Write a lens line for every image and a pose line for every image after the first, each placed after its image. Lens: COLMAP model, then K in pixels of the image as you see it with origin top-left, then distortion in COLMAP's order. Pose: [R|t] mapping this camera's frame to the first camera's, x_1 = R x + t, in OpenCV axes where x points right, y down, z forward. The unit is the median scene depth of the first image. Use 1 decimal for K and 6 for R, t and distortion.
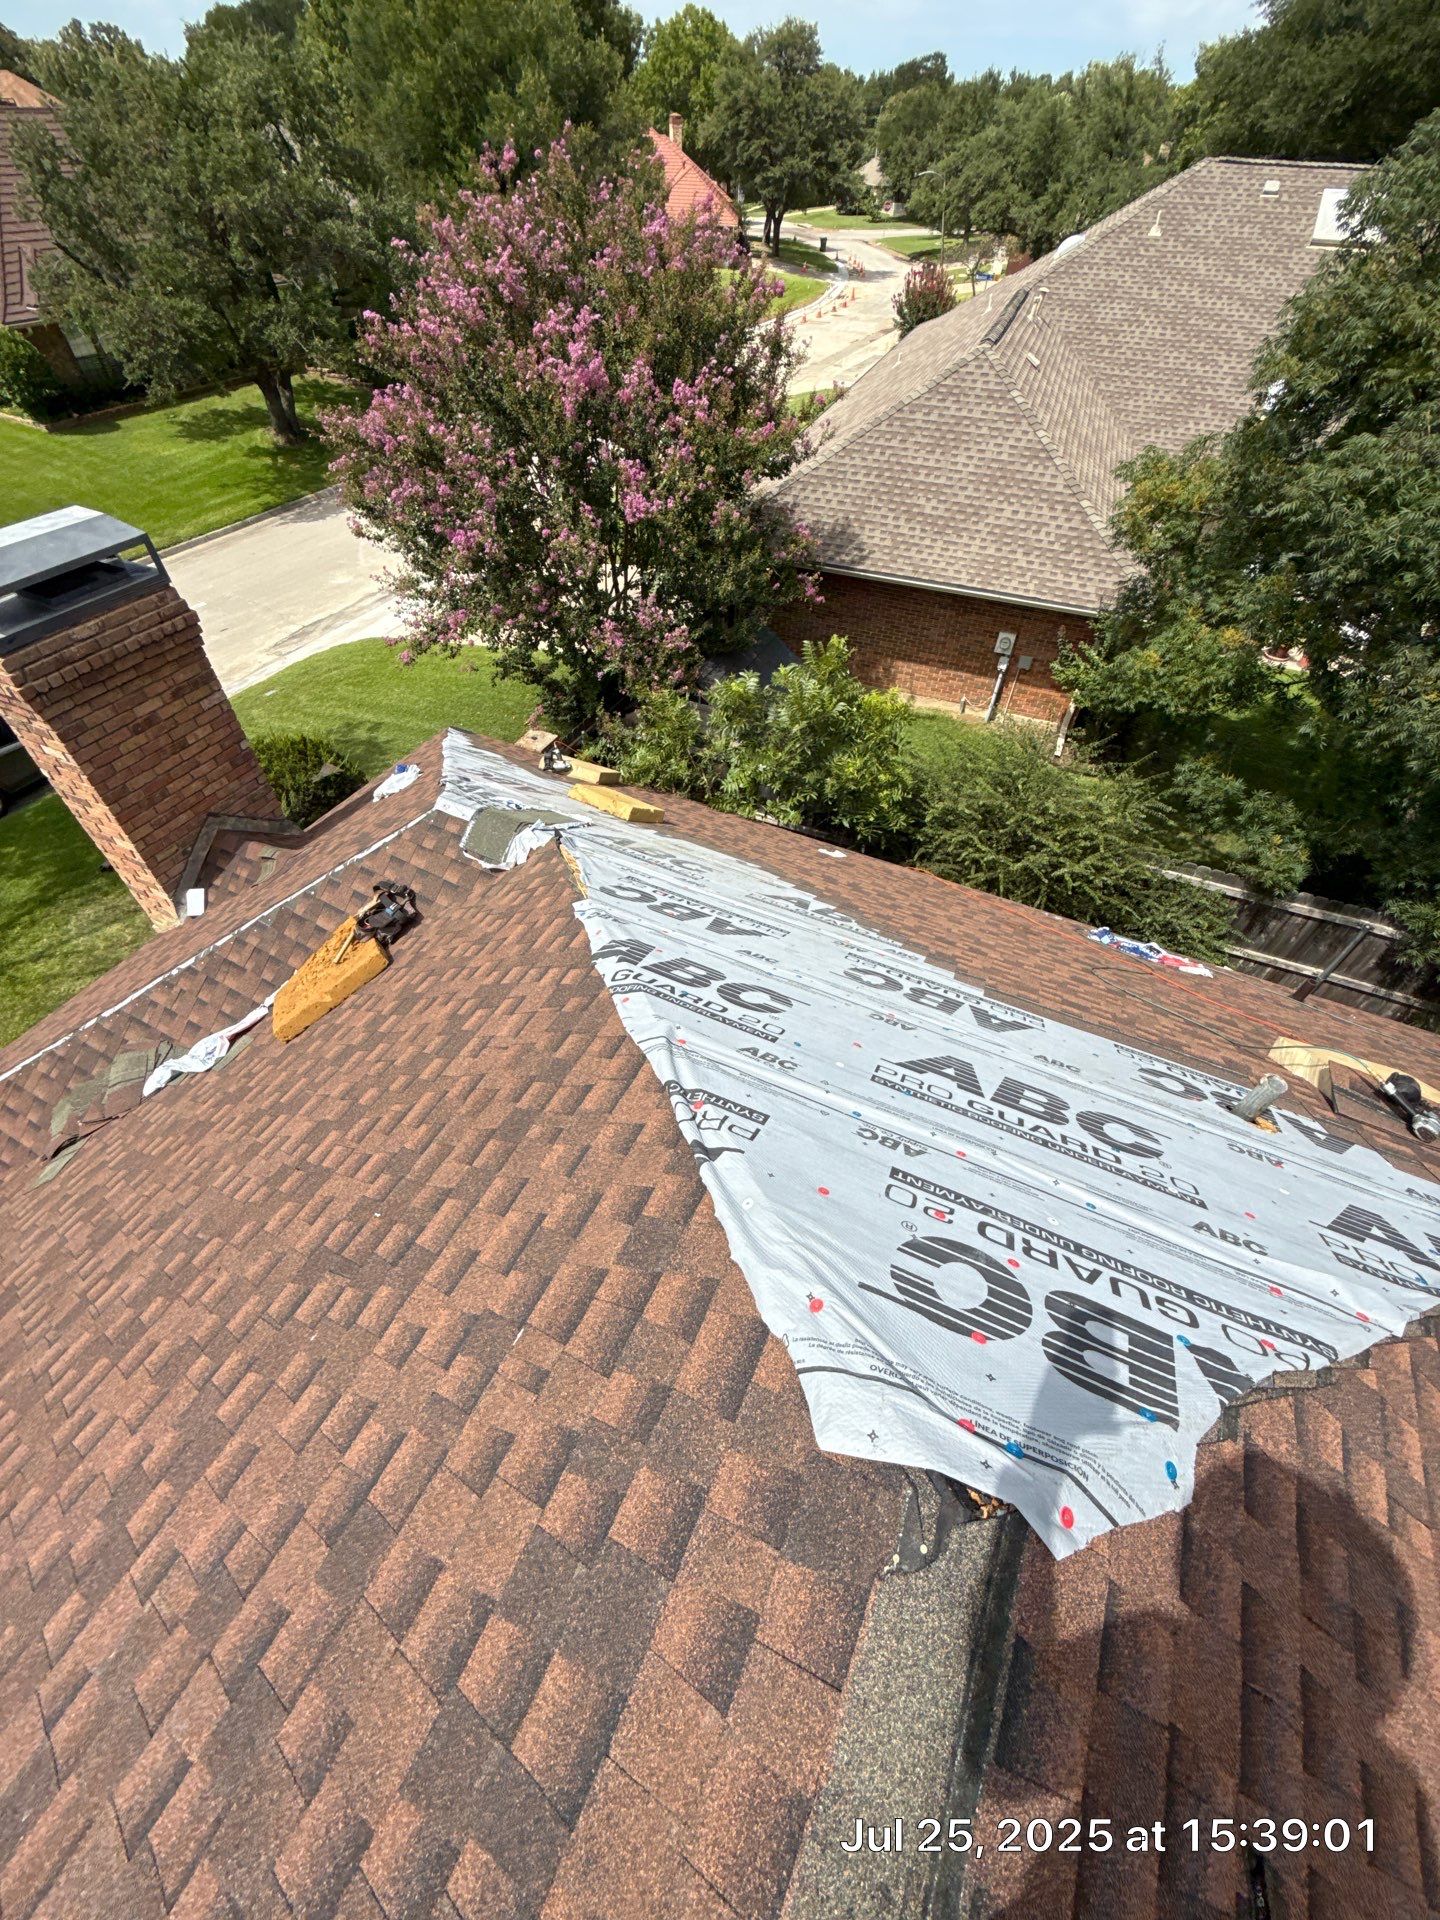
lens RADIAL K [[761.7, 0, 717.5], [0, 761.7, 959.3], [0, 0, 1]] dist [0.000125, -0.000307]
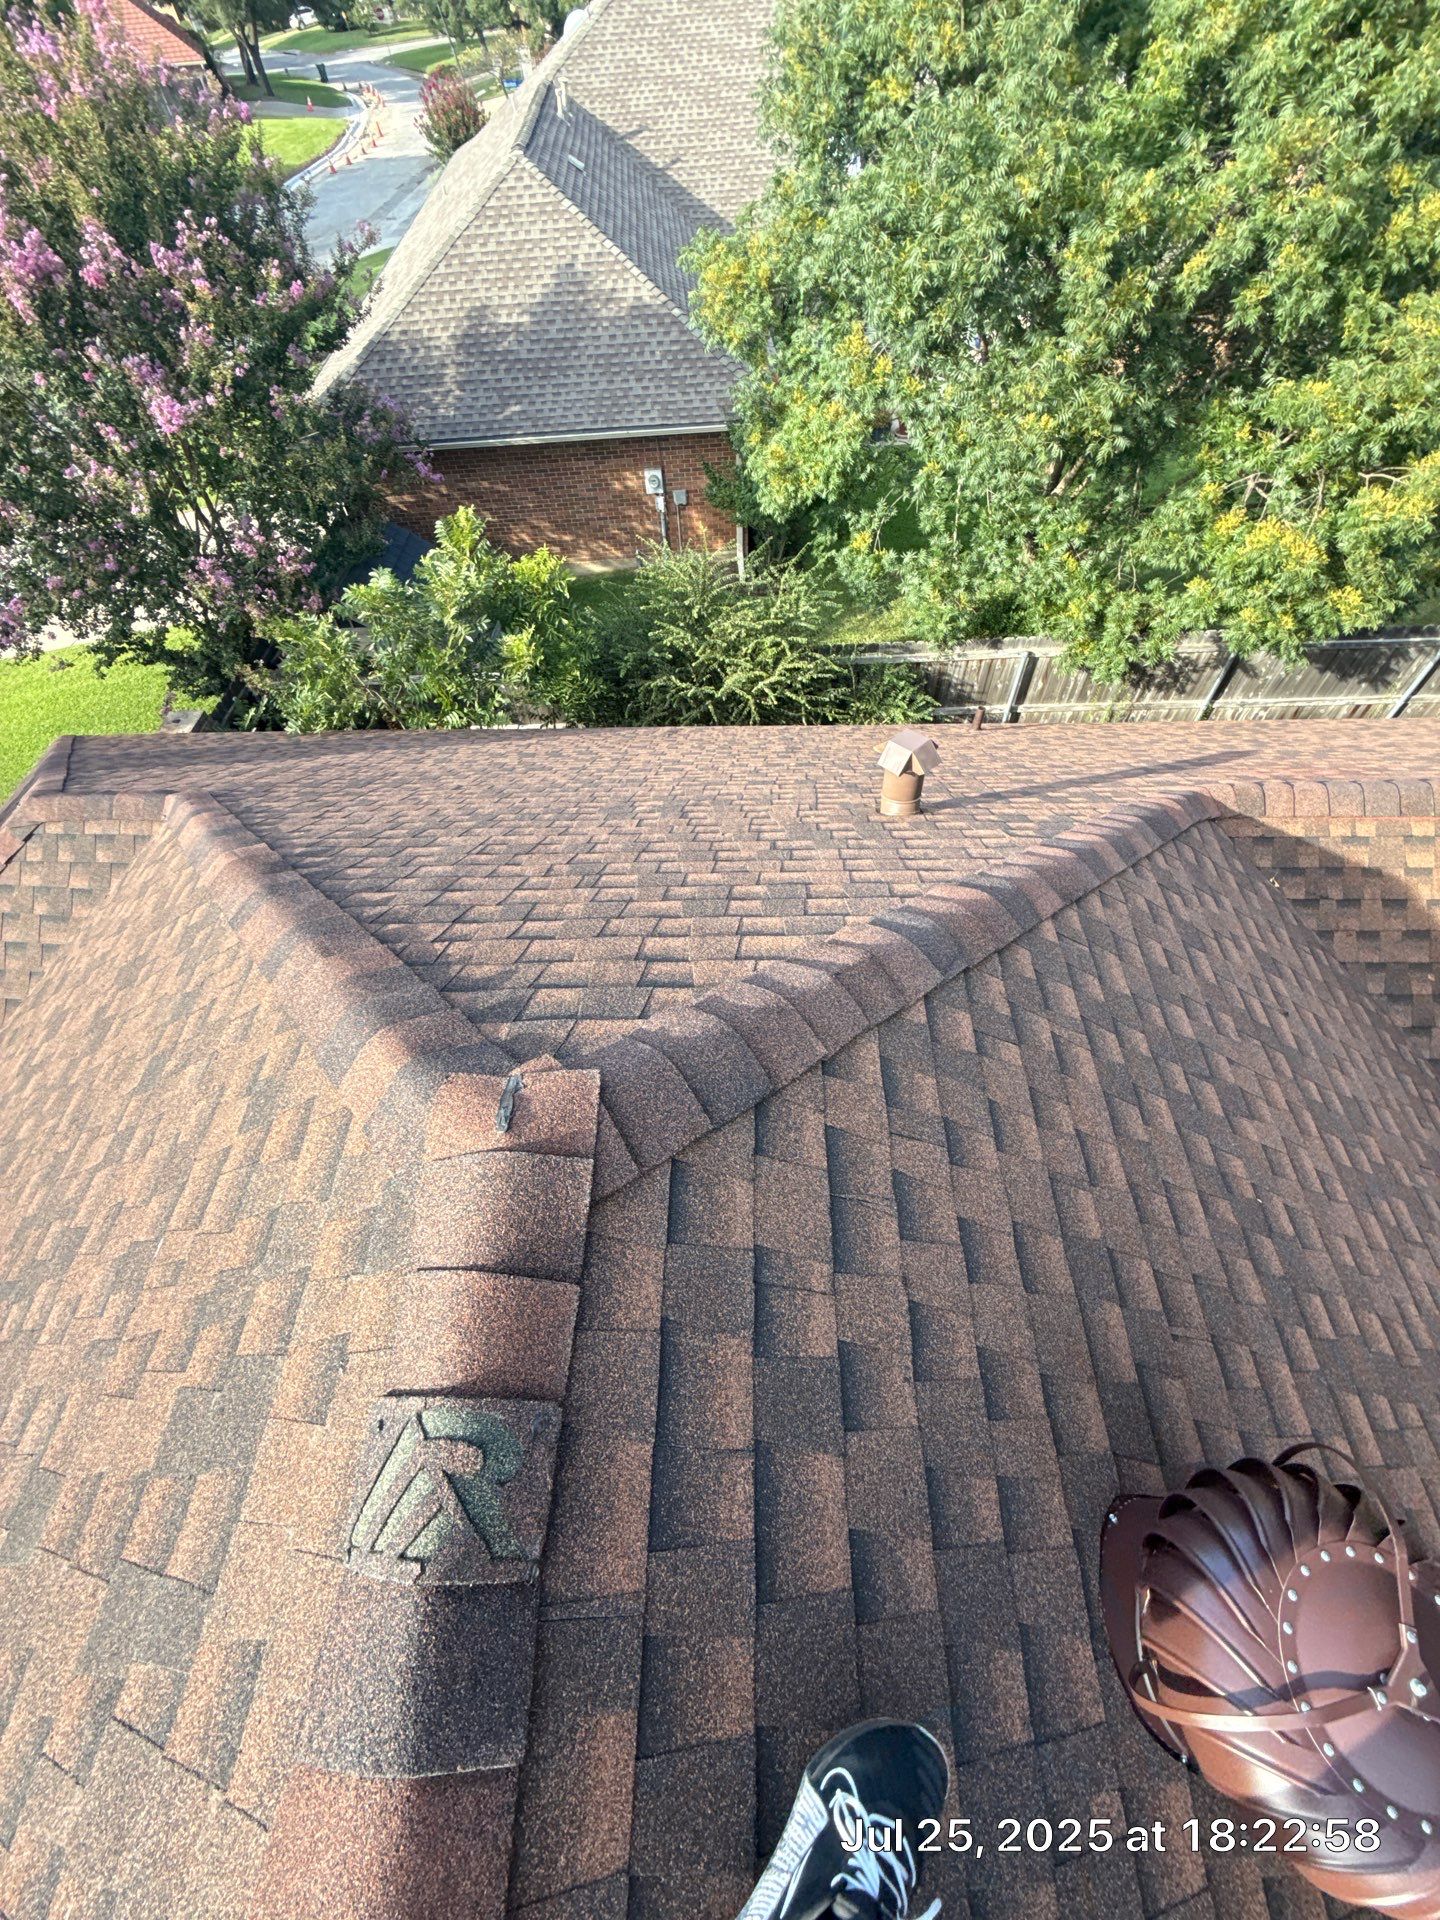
lens RADIAL K [[761.3, 0, 721.3], [0, 761.3, 962.2], [0, 0, 1]] dist [0.000098, -0.000559]
pose [[0.908385, -0.369678, 0.195384, 0.051394], [0.344348, 0.926462, 0.151963, 0.045198], [-0.237194, -0.070761, 0.968882, -0.005544]]
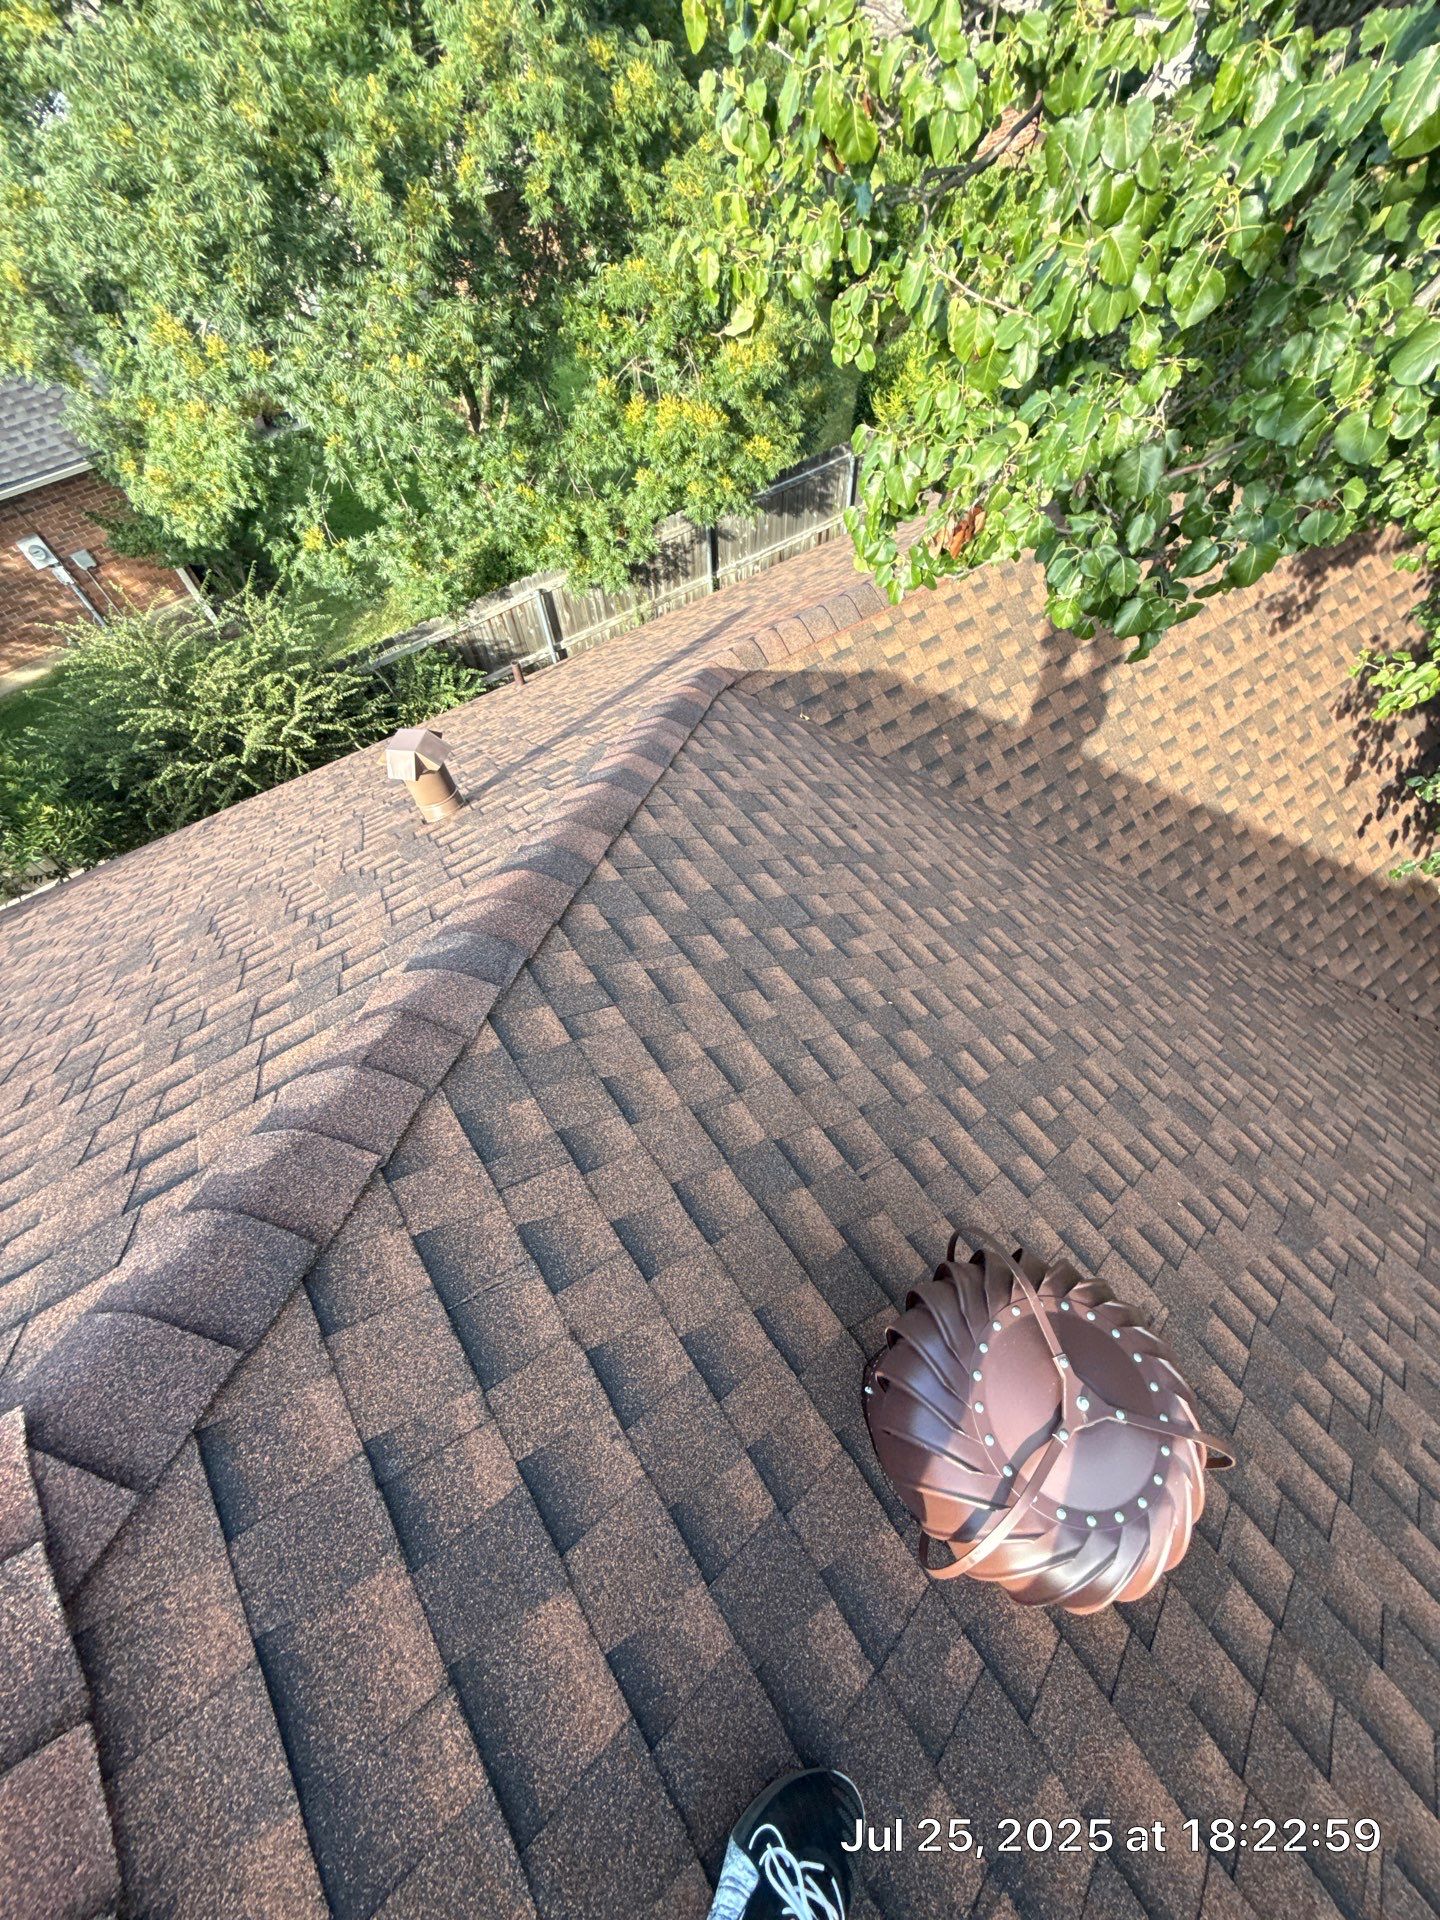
lens RADIAL K [[757.6, 0, 721.0], [0, 757.6, 963.3], [0, 0, 1]] dist [0.000523, -0.000585]
pose [[0.491055, -0.764495, 0.417628, 0.092039], [0.676595, 0.636683, 0.369937, 0.062519], [-0.548712, 0.100905, 0.829900, -0.005125]]
